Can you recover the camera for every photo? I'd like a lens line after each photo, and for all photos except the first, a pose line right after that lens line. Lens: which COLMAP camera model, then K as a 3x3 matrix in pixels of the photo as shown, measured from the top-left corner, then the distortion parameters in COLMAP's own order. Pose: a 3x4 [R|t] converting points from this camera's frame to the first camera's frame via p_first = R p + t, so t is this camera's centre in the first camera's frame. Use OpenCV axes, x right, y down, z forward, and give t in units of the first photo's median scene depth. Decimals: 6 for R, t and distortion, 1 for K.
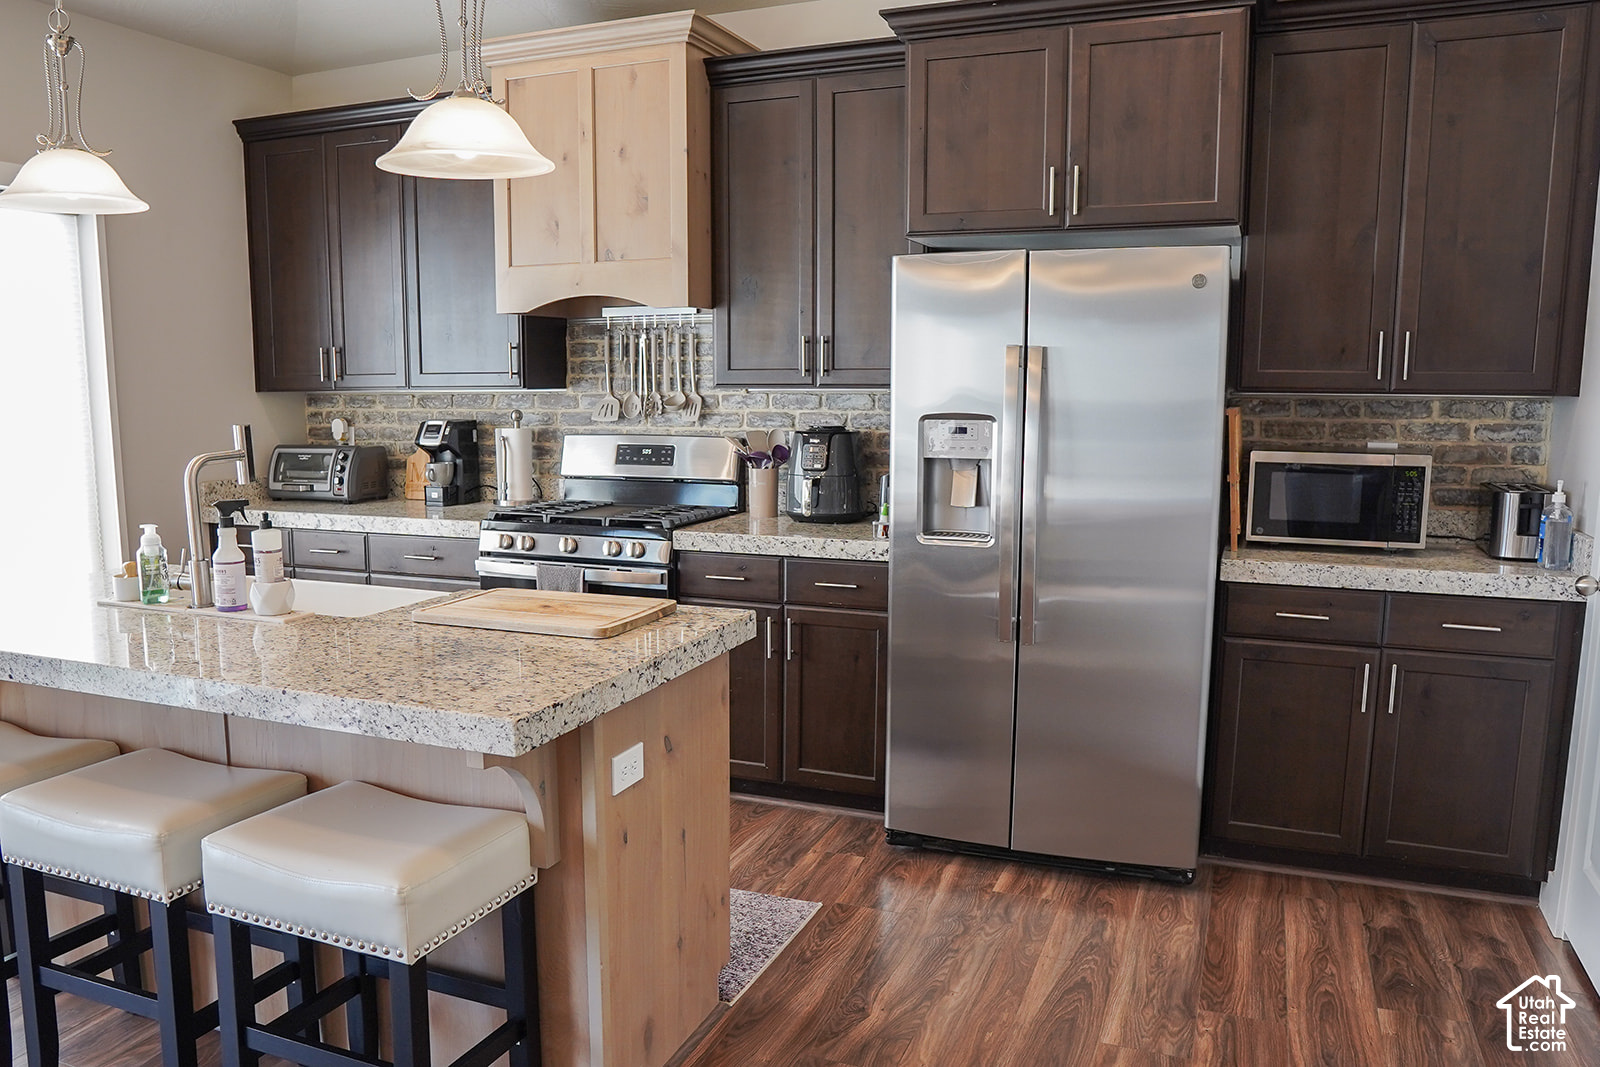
lens RADIAL K [[1127.3, 0, 788.8], [0, 1127.3, 553.4], [0, 0, 1]] dist [-0.110542, 0.070465]
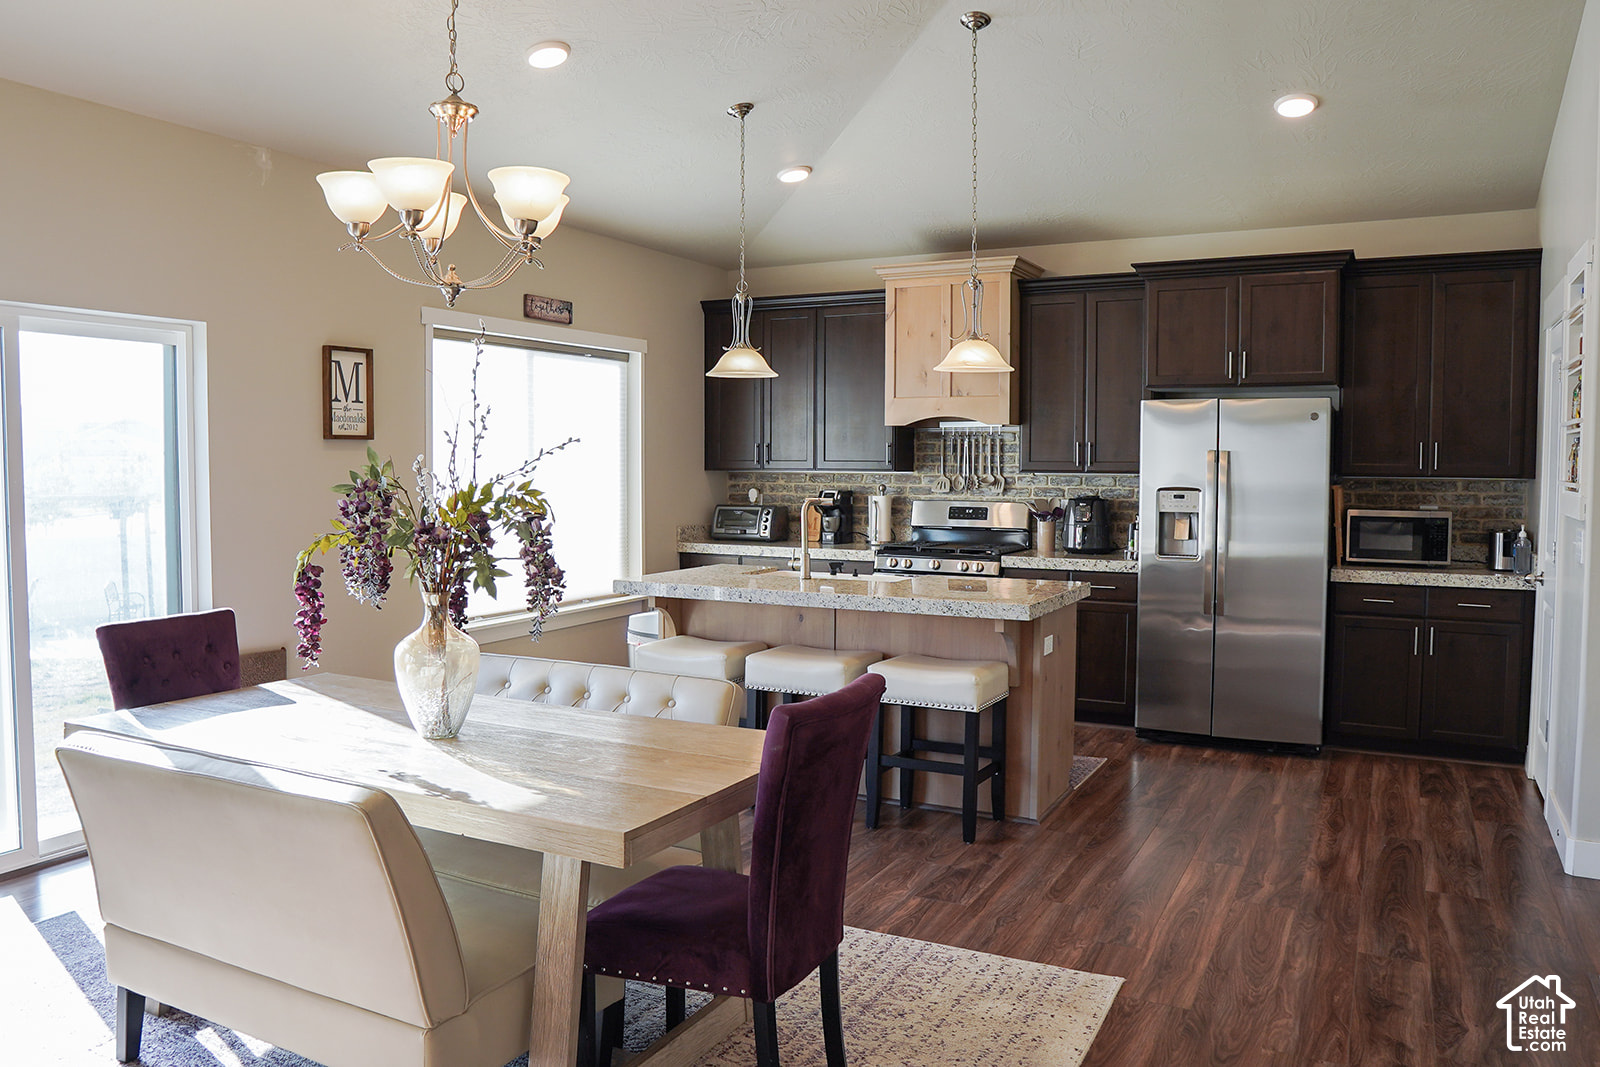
lens RADIAL K [[1134.4, 0, 801.9], [0, 1134.4, 521.1], [0, 0, 1]] dist [-0.112625, 0.077283]
pose [[0.995576, 0.012292, -0.093148, -0.241783], [-0.022048, 0.994286, -0.104443, 0.110845], [0.091332, 0.106035, 0.990159, -0.706141]]
